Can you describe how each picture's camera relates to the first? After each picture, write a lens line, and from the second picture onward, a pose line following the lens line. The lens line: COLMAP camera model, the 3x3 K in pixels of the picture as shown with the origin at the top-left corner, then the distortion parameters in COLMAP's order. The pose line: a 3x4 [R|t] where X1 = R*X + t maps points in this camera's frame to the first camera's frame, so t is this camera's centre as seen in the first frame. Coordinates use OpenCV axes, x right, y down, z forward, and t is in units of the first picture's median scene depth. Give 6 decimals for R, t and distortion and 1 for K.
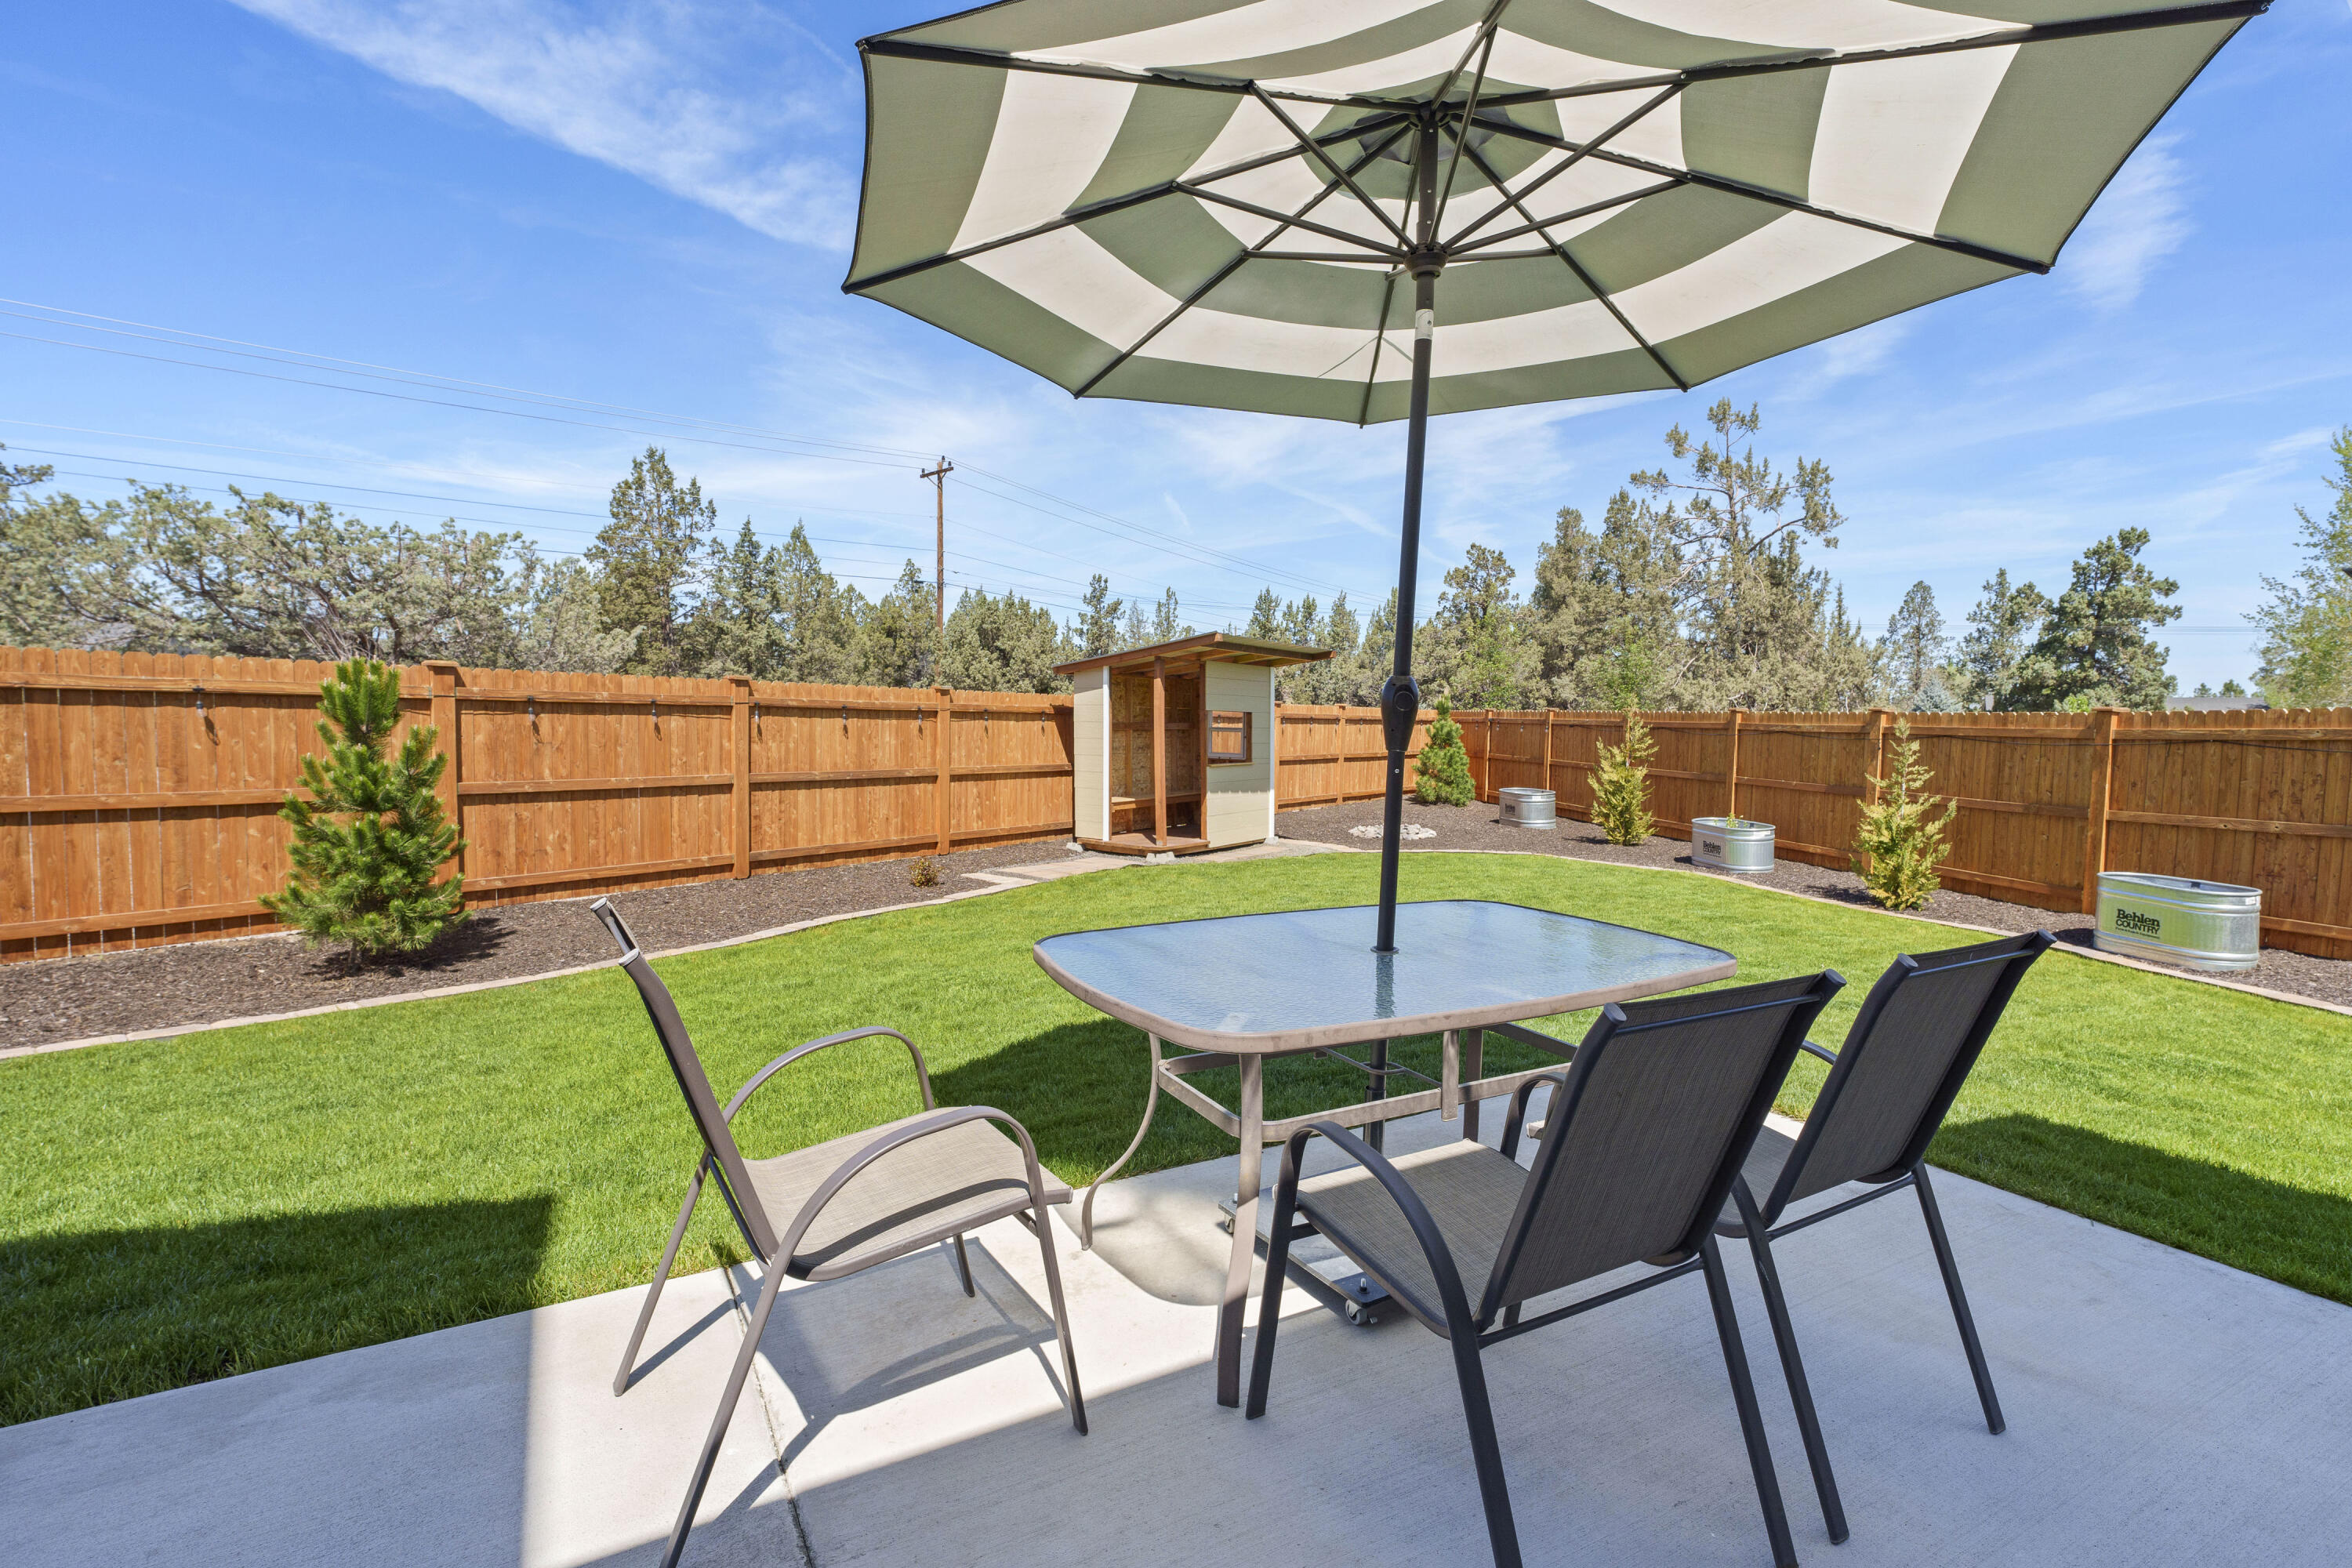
lens RADIAL K [[1054.4, 0, 1176.0], [0, 1054.4, 784.0], [0, 0, 1]] dist [-0.001007, -0.000104]
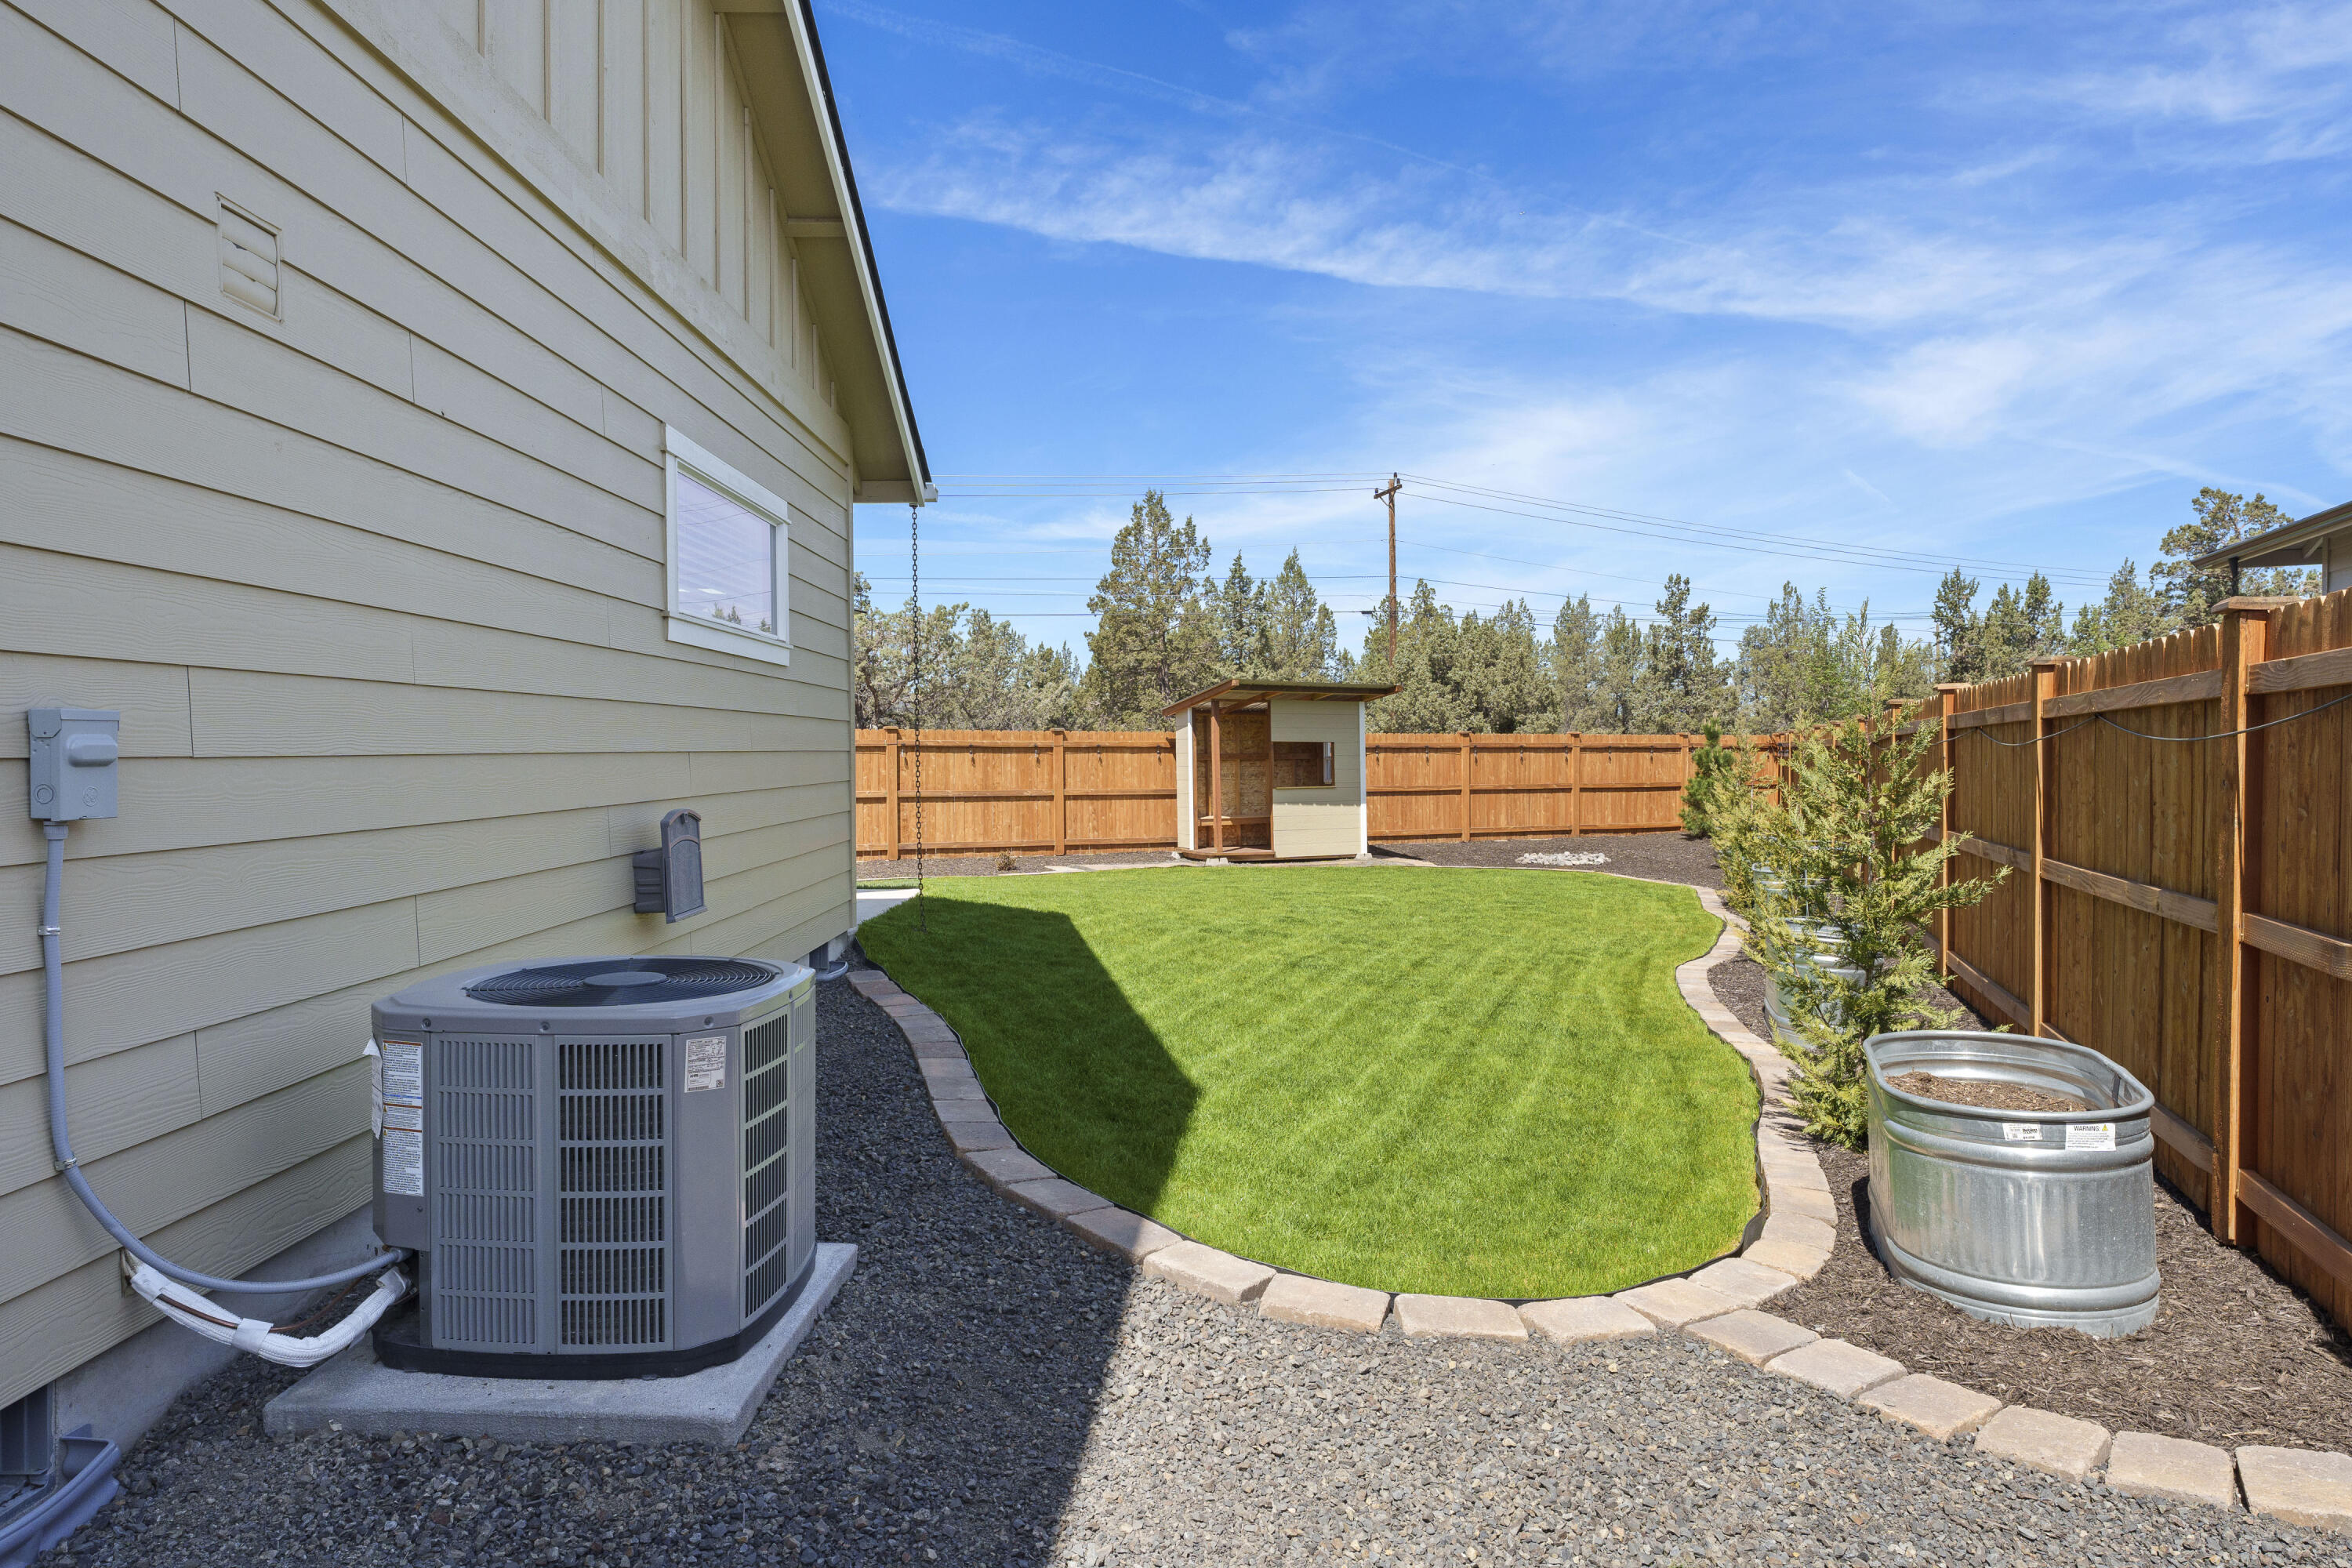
lens RADIAL K [[1333.2, 0, 1176.0], [0, 1333.2, 784.0], [0, 0, 1]] dist [0.003327, 0.000272]
pose [[0.878273, -0.012170, -0.478005, 0.590788], [-0.010564, 0.998938, -0.044843, 0.042530], [0.478043, 0.044434, 0.877212, -0.333076]]
